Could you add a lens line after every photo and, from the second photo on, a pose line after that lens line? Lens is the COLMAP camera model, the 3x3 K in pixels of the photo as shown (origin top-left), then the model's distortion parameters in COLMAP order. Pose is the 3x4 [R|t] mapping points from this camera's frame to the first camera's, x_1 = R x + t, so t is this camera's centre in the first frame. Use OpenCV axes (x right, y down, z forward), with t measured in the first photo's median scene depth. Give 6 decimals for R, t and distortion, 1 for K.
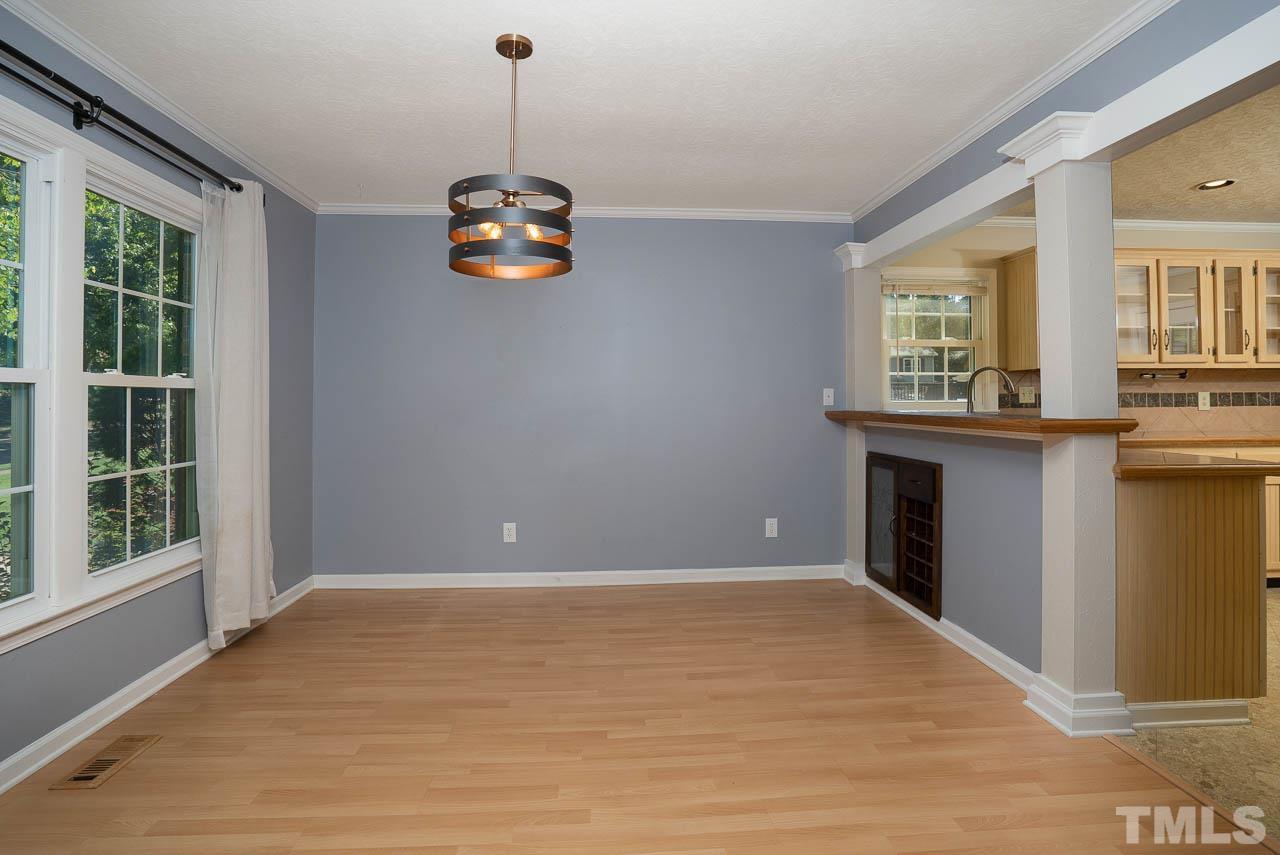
lens RADIAL K [[598.0, 0, 641.8], [0, 598.0, 392.6], [0, 0, 1]] dist [0.000639, 0.000315]
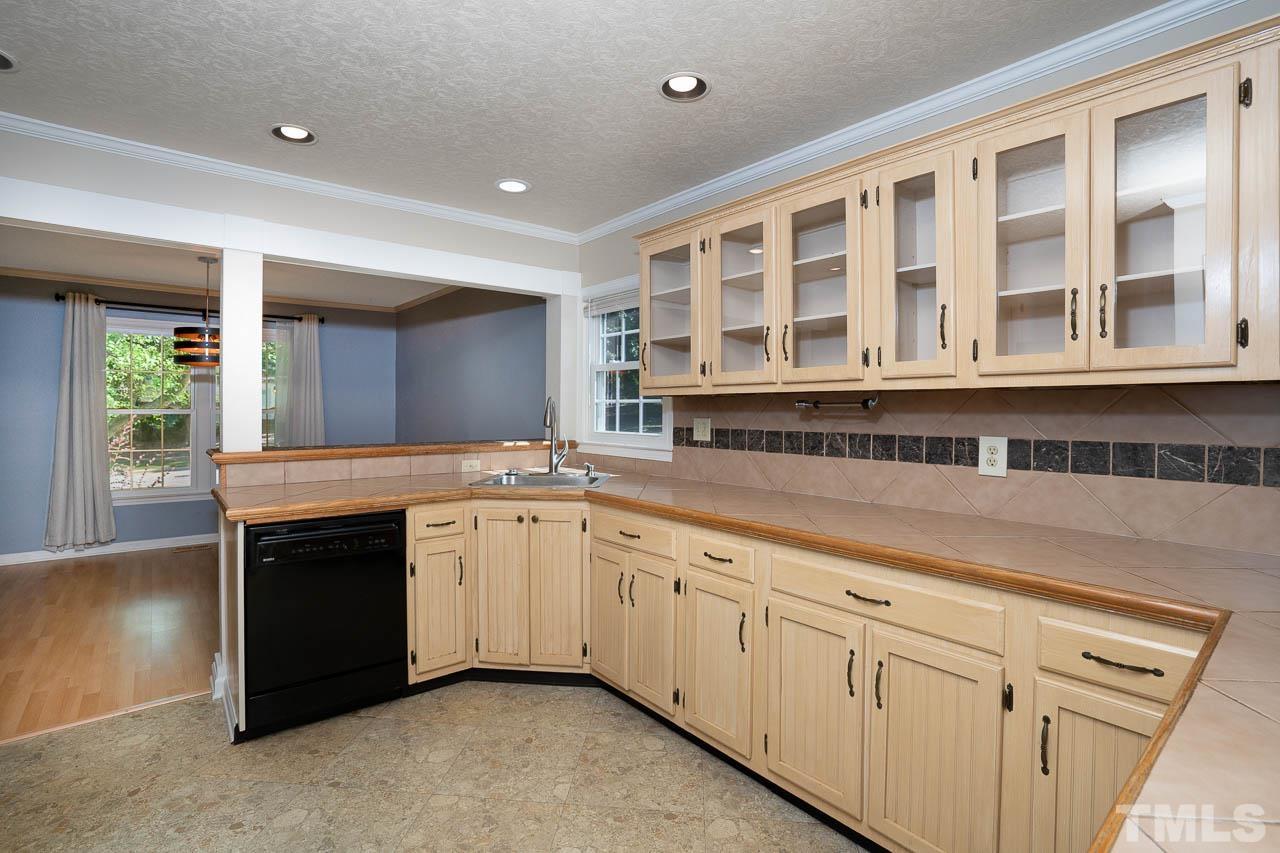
lens RADIAL K [[595.9, 0, 637.6], [0, 595.9, 413.8], [0, 0, 1]] dist [0.001337, 0.000394]
pose [[0.577539, 0.014322, -0.816238, 1.165364], [0.007256, 0.999717, 0.022676, -0.031675], [0.816331, -0.019019, 0.577271, 0.508495]]
